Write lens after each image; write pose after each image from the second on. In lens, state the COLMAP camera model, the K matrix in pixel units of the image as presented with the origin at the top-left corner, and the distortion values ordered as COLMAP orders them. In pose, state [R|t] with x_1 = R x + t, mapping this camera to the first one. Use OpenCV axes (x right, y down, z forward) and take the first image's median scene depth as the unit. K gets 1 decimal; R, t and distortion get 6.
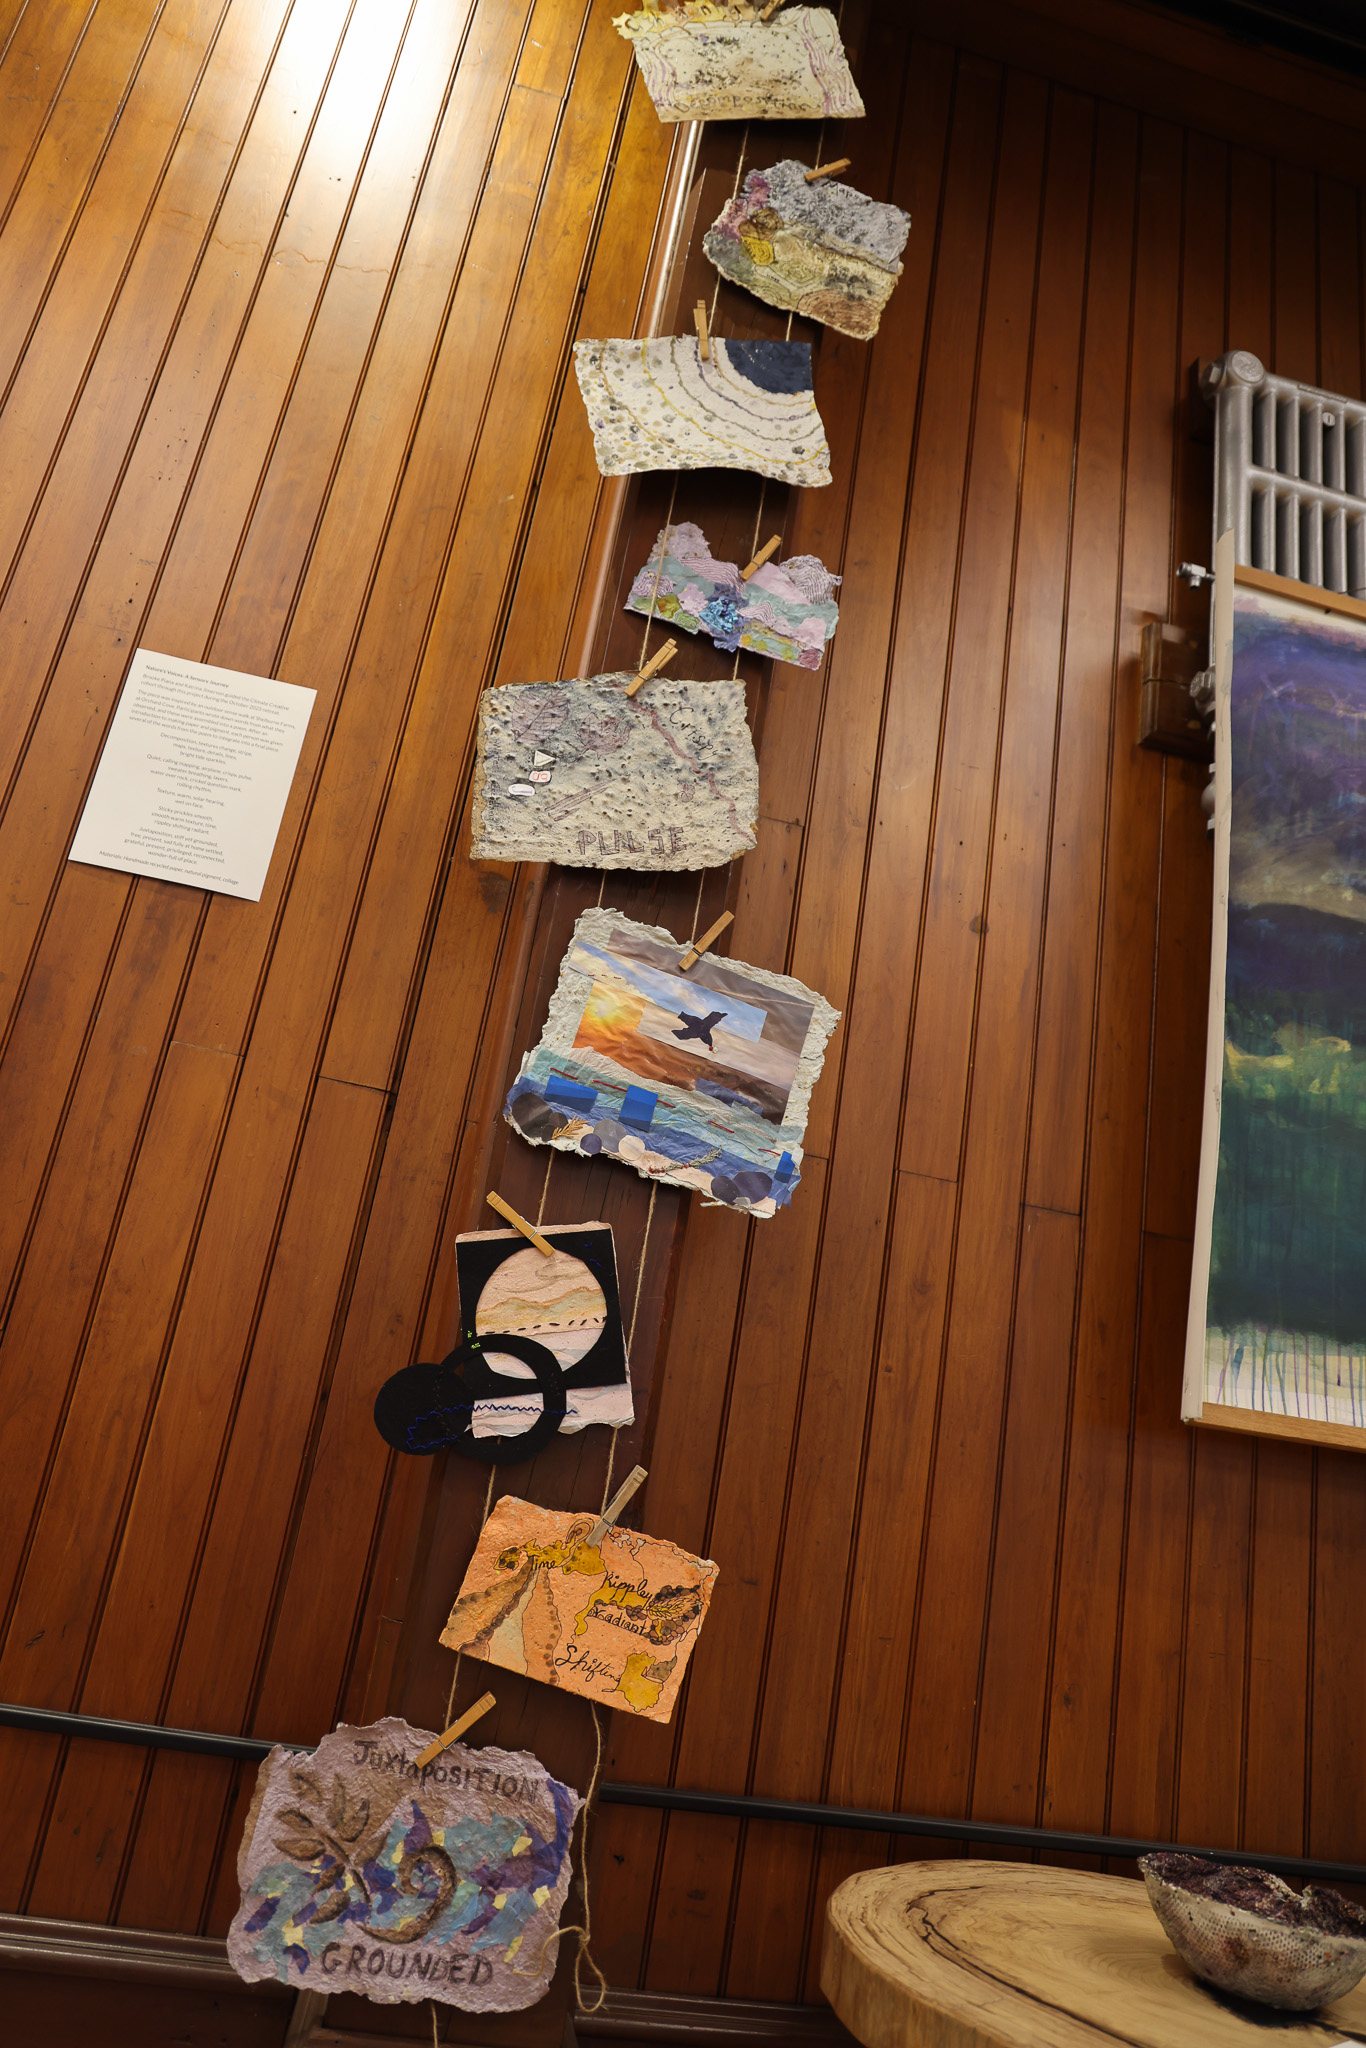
lens RADIAL K [[1520.6, 0, 683.3], [0, 1520.6, 1025.0], [0, 0, 1]] dist [-0.044430, 0.001424]
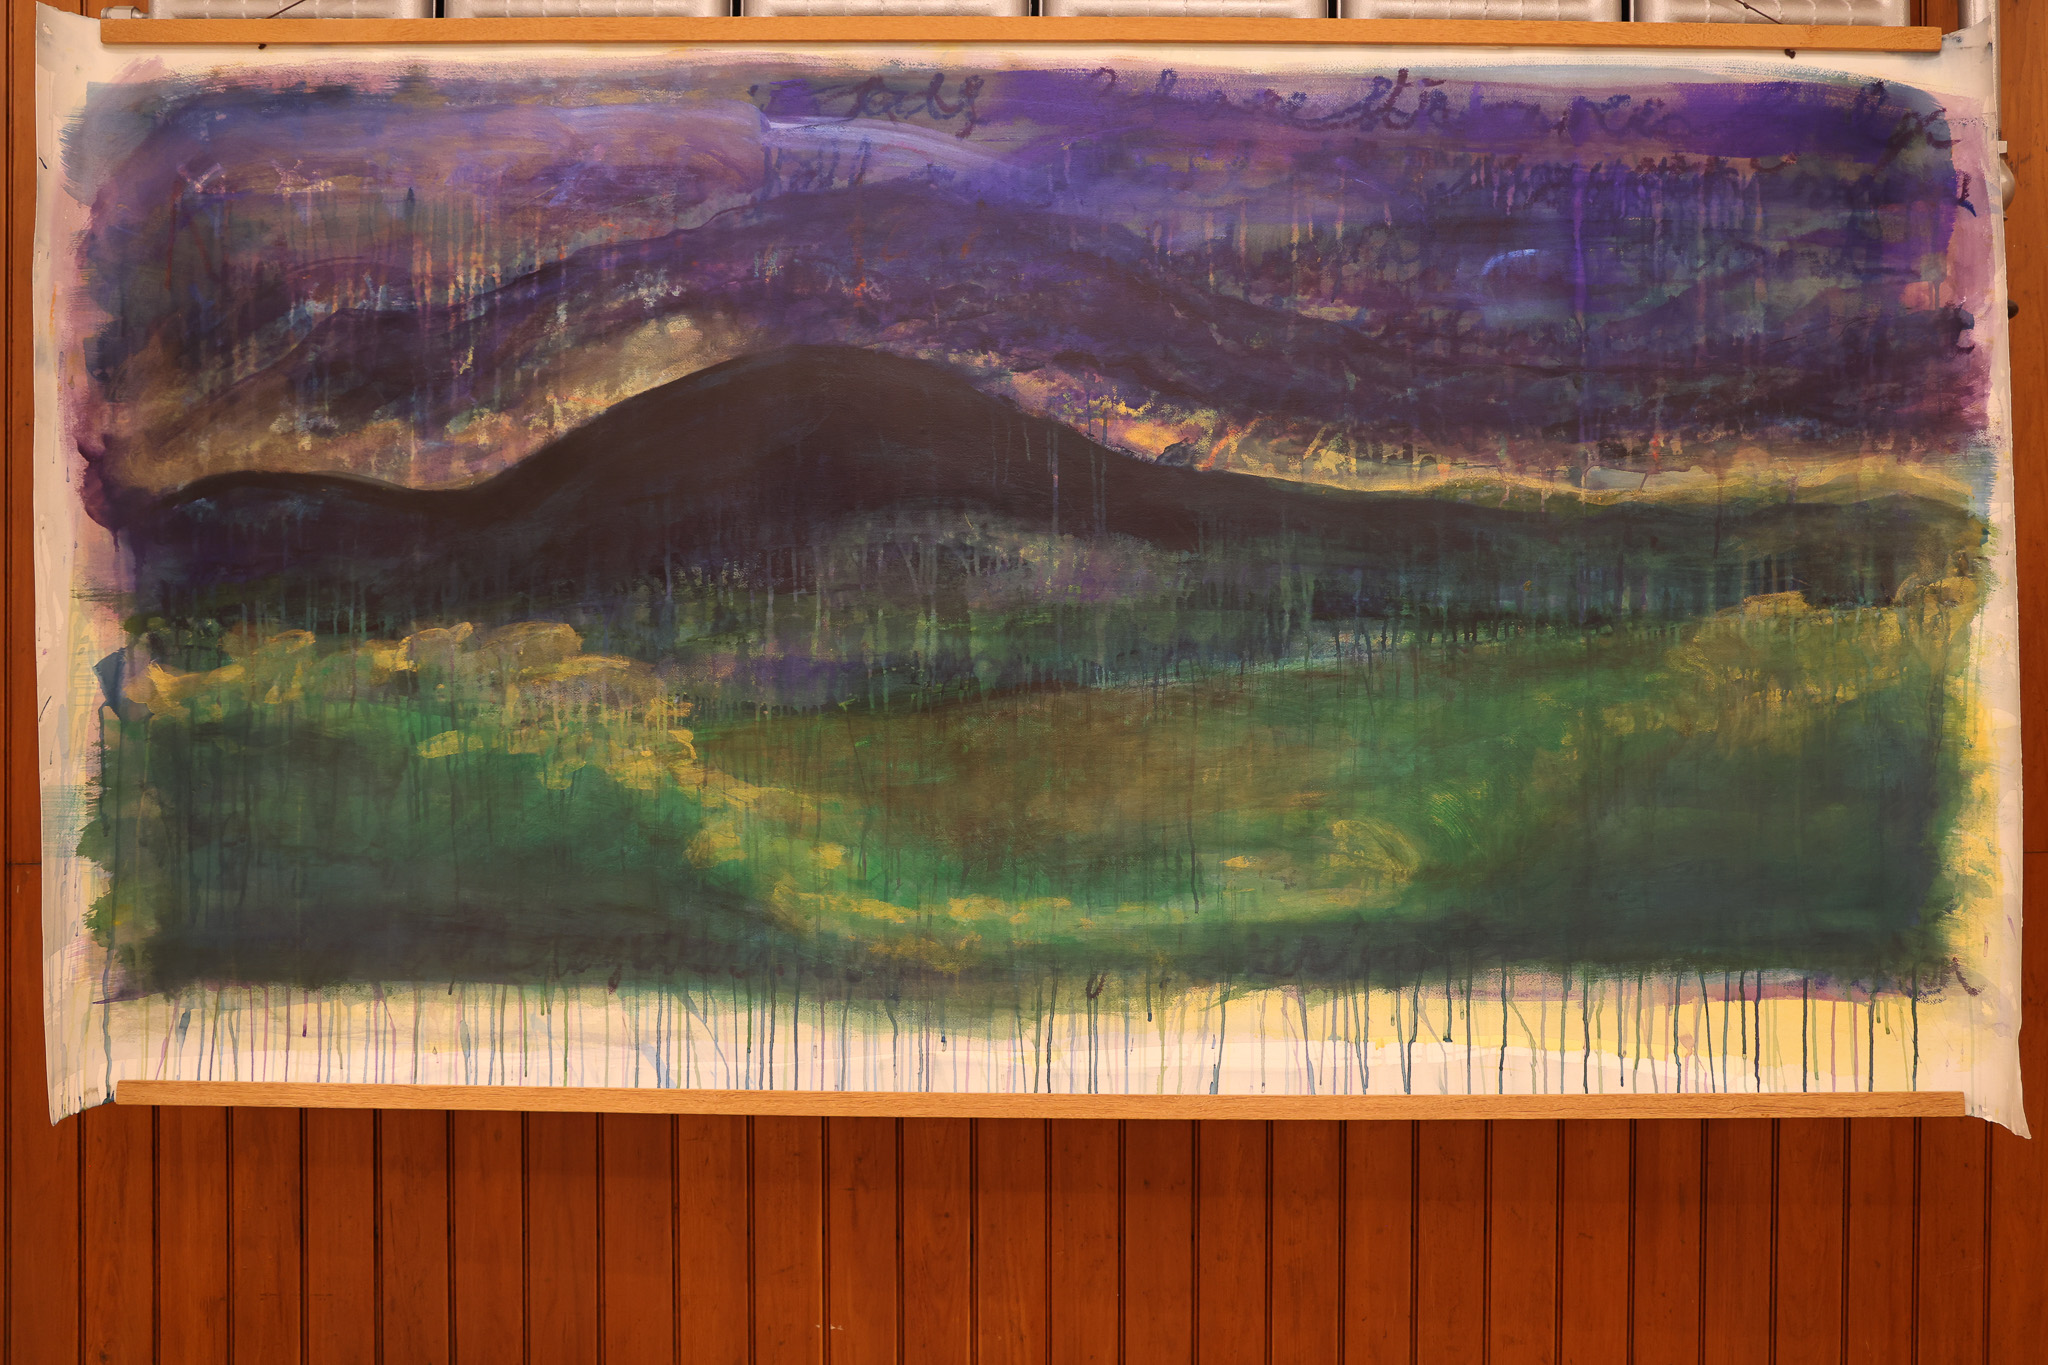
lens RADIAL K [[1465.8, 0, 1023.2], [0, 1465.8, 680.2], [0, 0, 1]] dist [-0.006942, -0.000076]
pose [[0.965801, -0.135930, -0.220796, 1.018685], [0.197181, 0.938019, 0.285026, -0.120365], [0.168367, -0.318815, 0.932743, 0.302142]]
